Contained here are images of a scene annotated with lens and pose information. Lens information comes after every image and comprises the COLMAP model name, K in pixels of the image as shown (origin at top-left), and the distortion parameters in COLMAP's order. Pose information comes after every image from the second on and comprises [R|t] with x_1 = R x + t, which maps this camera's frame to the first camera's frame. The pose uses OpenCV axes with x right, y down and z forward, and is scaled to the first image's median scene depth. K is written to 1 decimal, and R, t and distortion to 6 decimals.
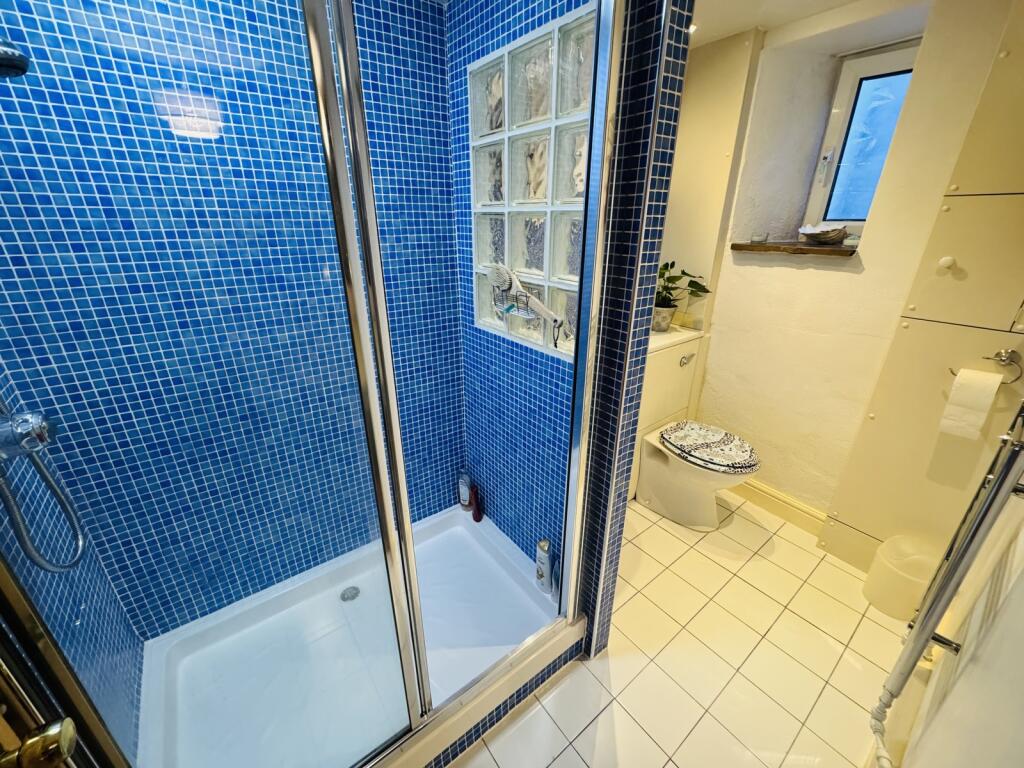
lens RADIAL K [[409.2, 0, 512.5], [0, 409.2, 384.6], [0, 0, 1]] dist [-0.001613, -0.000030]
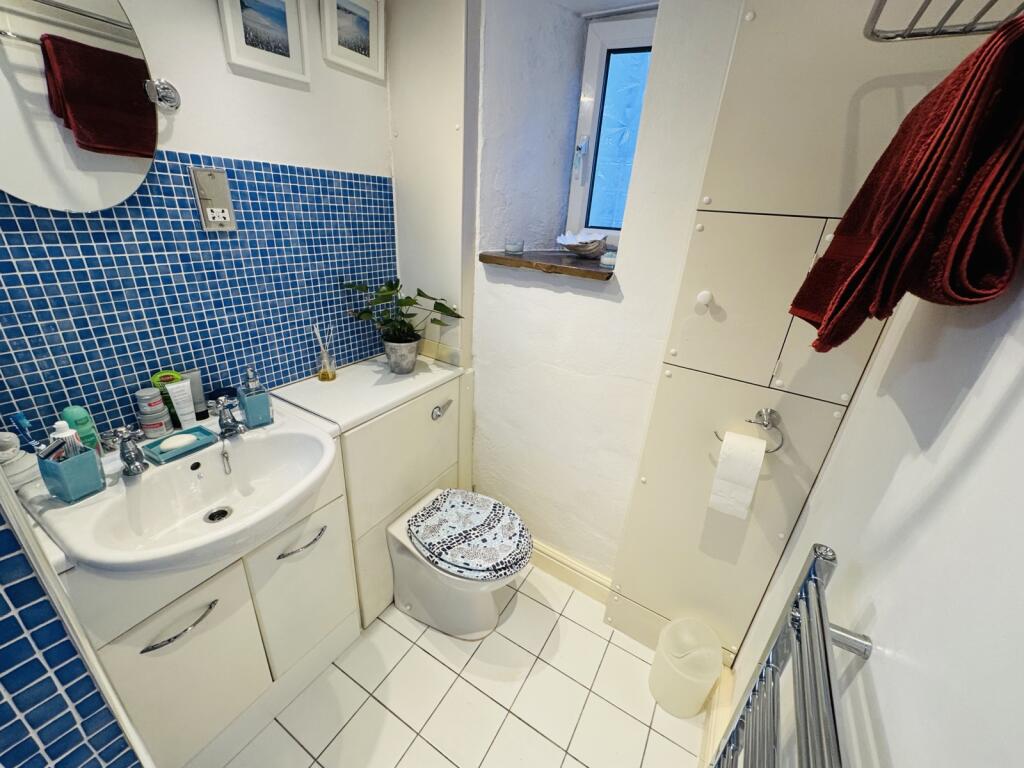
lens RADIAL K [[409.2, 0, 512.5], [0, 409.2, 384.6], [0, 0, 1]] dist [-0.001613, -0.000030]
pose [[0.927397, -0.094518, 0.361941, 0.316383], [0.080801, 0.995326, 0.052885, -0.151020], [-0.365248, -0.019800, 0.930700, 0.300371]]
